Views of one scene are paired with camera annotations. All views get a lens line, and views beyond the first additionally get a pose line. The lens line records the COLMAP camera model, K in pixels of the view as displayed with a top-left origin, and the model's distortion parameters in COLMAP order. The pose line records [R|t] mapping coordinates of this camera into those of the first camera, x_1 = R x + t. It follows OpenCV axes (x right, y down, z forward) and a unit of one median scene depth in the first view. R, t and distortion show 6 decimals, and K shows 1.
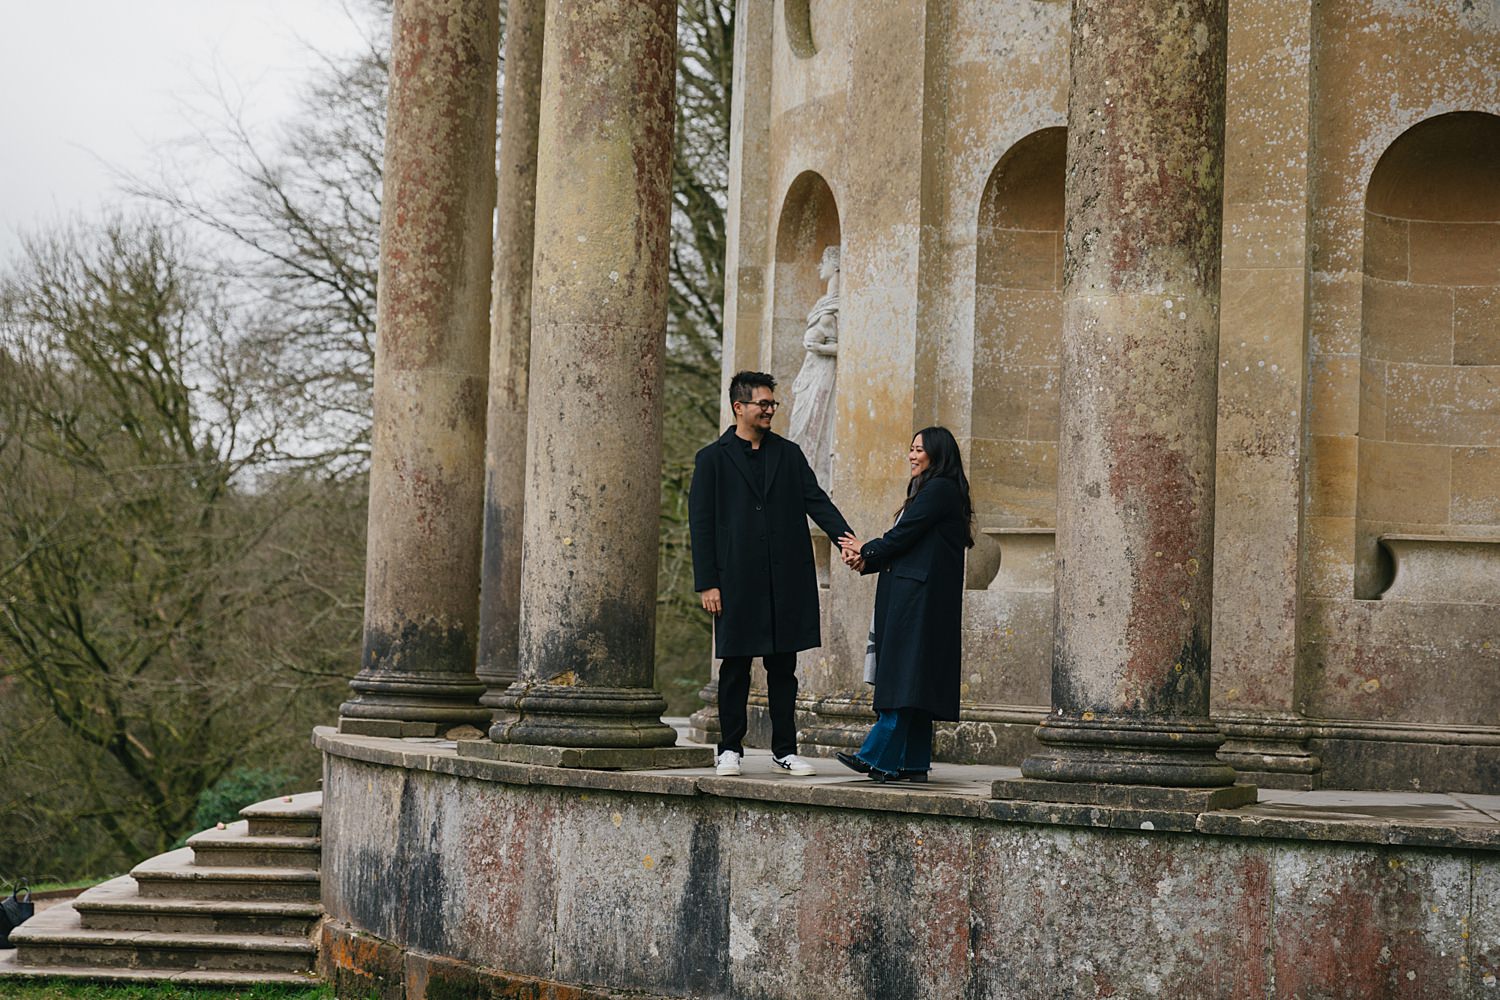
lens RADIAL K [[2806.2, 0, 740.3], [0, 2806.2, 484.3], [0, 0, 1]] dist [0.017266, 0.000000]
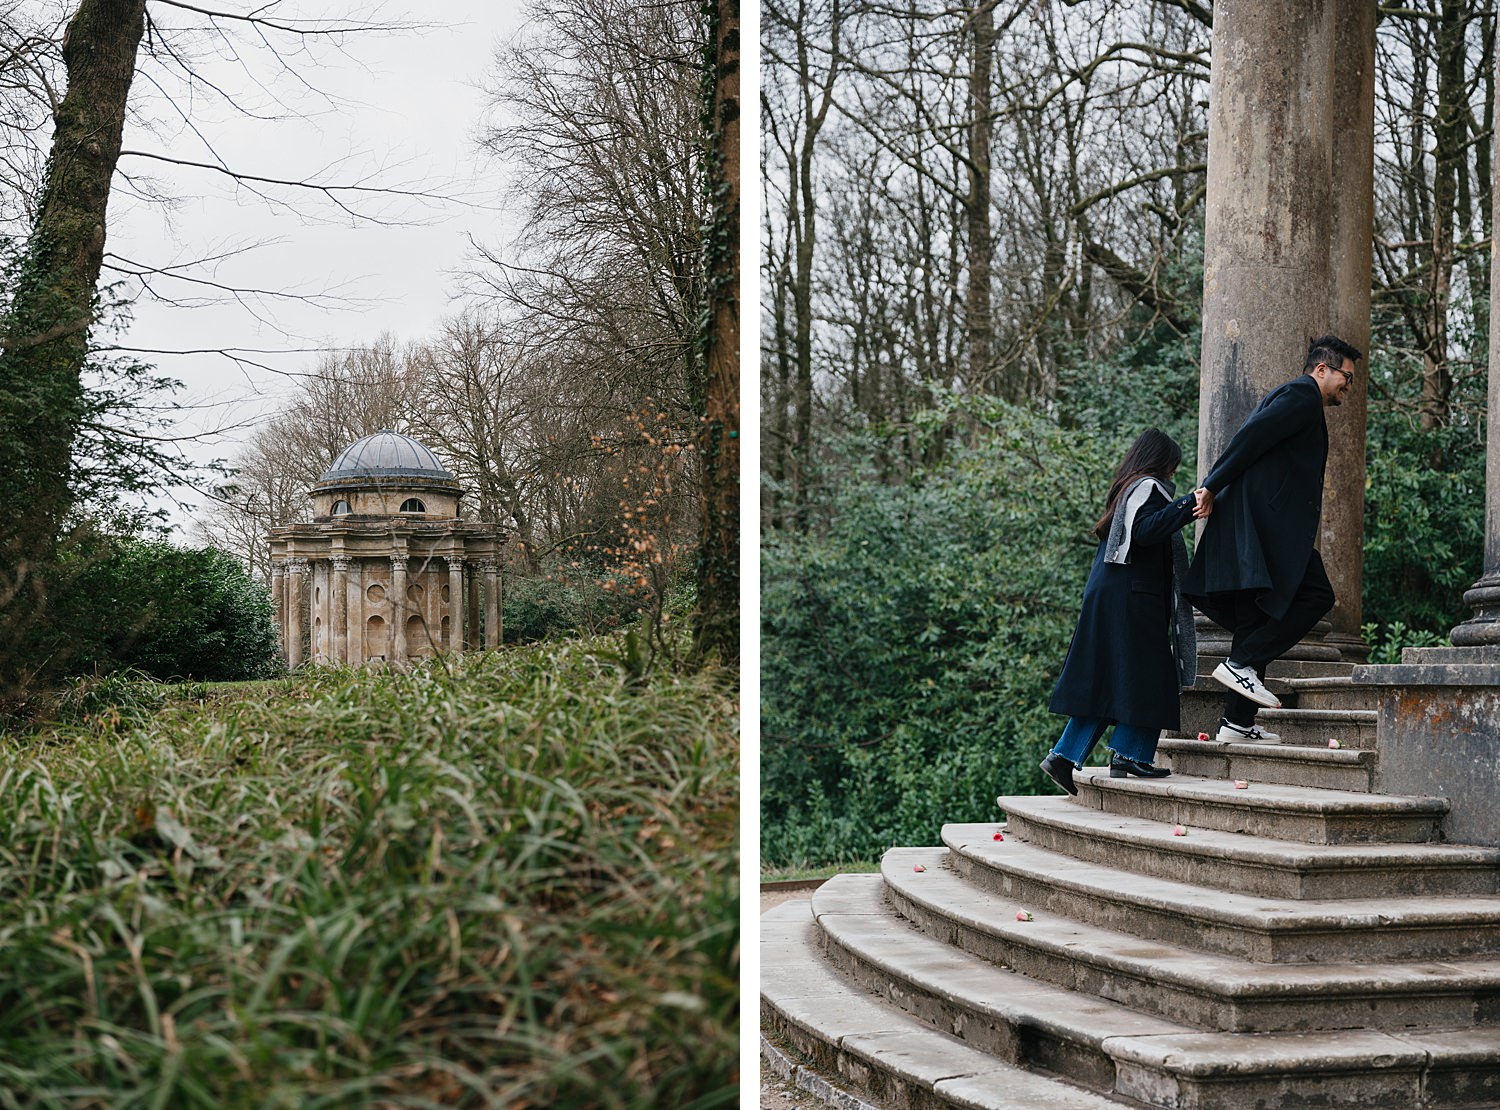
lens RADIAL K [[1879.3, 0, 1087.6], [0, 1879.3, 563.6], [0, 0, 1]] dist [-0.001589, 0.000000]
pose [[0.901231, 0.035900, 0.431849, -0.403231], [-0.032419, 0.999355, -0.015422, 0.074947], [-0.432124, -0.000102, 0.901814, 0.676608]]
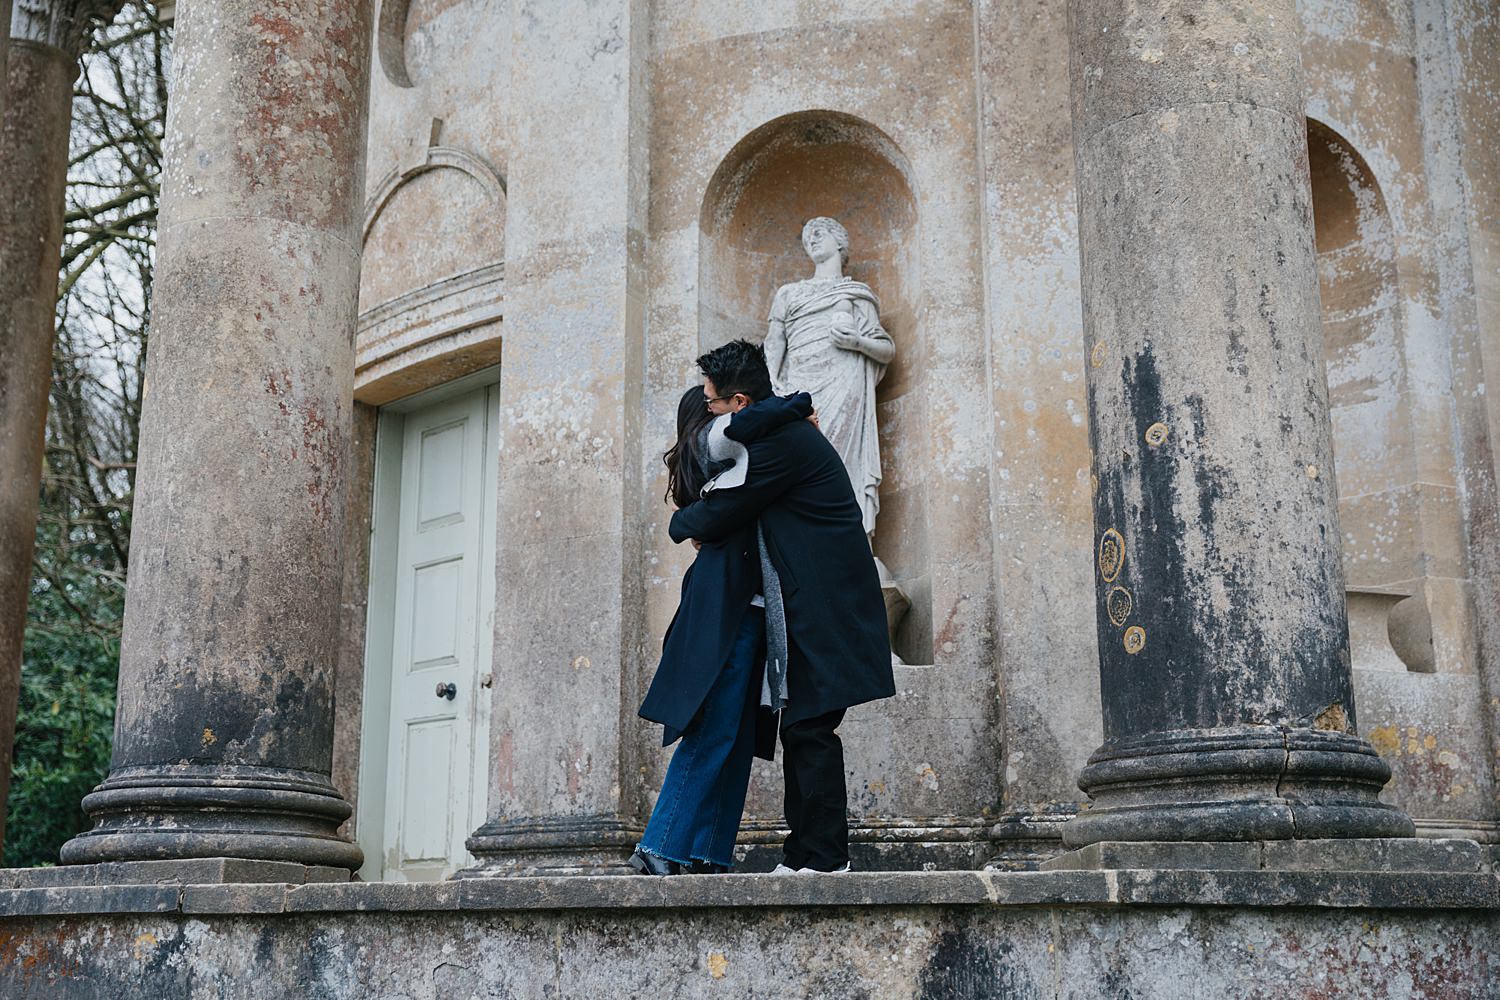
lens RADIAL K [[1820.8, 0, 724.4], [0, 1820.8, 483.6], [0, 0, 1]] dist [0.012460, 0.000000]
pose [[0.595988, 0.174248, 0.783860, -0.342754], [-0.020197, 0.979116, -0.202296, 0.081160], [-0.802739, 0.104734, 0.587061, 0.728447]]
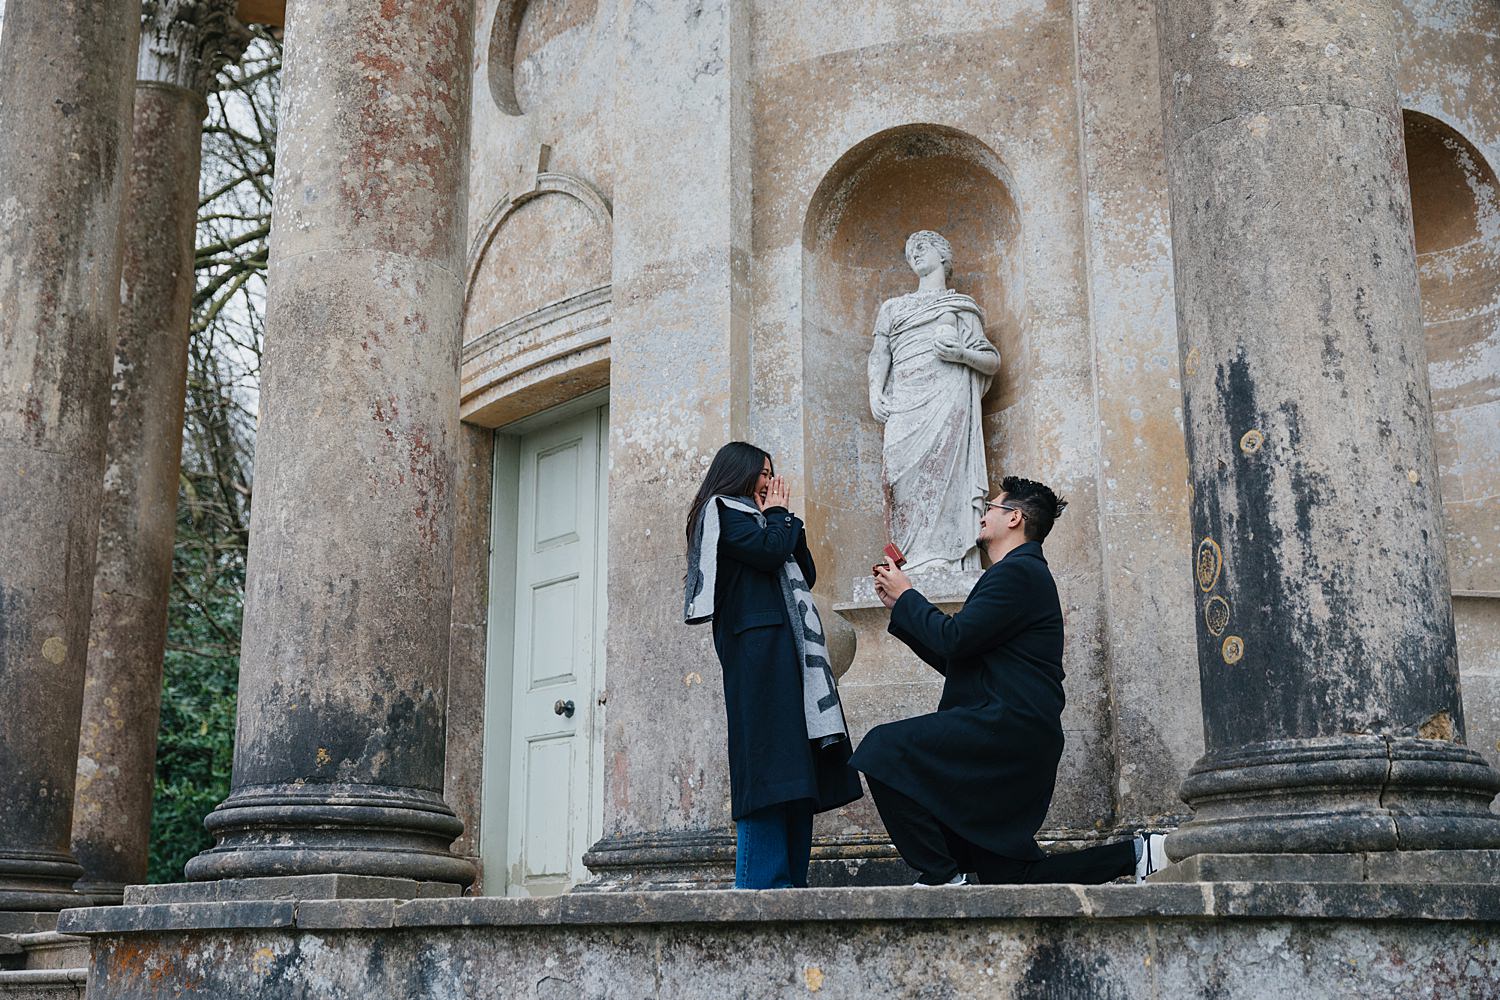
lens RADIAL K [[1820.8, 0, 725.2], [0, 1820.8, 486.4], [0, 0, 1]] dist [0.012460, 0.000000]
pose [[0.656302, 0.166024, 0.736005, -0.340414], [-0.015563, 0.978261, -0.206793, 0.080986], [-0.754338, 0.124265, 0.644618, 0.720636]]
